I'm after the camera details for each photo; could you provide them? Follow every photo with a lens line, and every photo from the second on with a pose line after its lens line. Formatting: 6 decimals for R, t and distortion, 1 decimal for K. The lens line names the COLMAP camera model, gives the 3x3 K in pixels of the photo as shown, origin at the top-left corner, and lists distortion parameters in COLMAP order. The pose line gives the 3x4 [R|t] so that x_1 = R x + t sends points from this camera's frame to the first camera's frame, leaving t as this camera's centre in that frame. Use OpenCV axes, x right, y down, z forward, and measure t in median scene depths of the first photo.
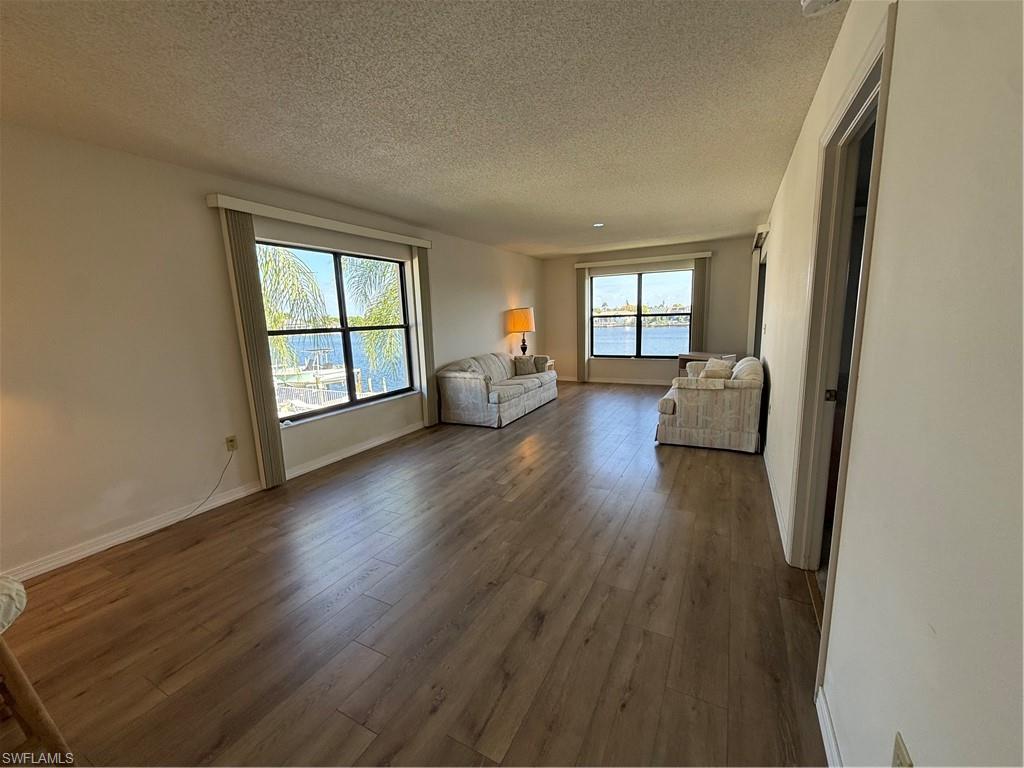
lens RADIAL K [[408.2, 0, 513.8], [0, 408.2, 385.7], [0, 0, 1]] dist [-0.001421, 0.000123]
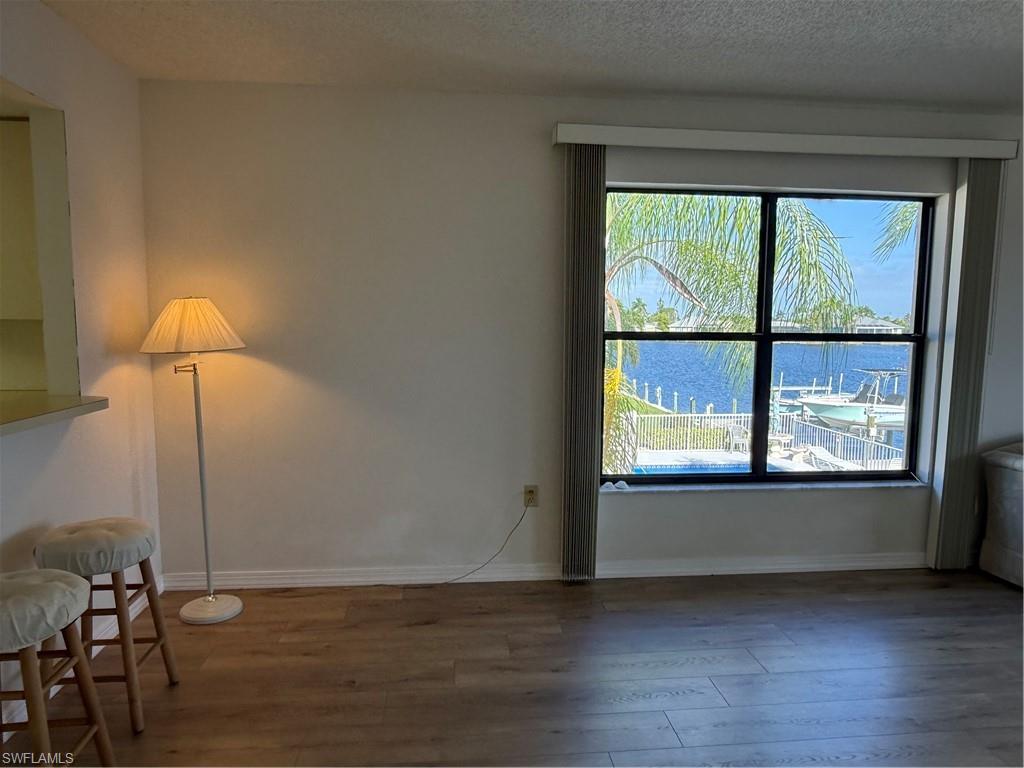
lens RADIAL K [[664.9, 0, 515.1], [0, 664.9, 390.4], [0, 0, 1]] dist [-0.001755, -0.001682]
pose [[0.553157, 0.123605, -0.823856, 0.118819], [-0.165763, 0.985488, 0.036558, -0.045567], [0.816419, 0.116342, 0.565619, 0.247751]]
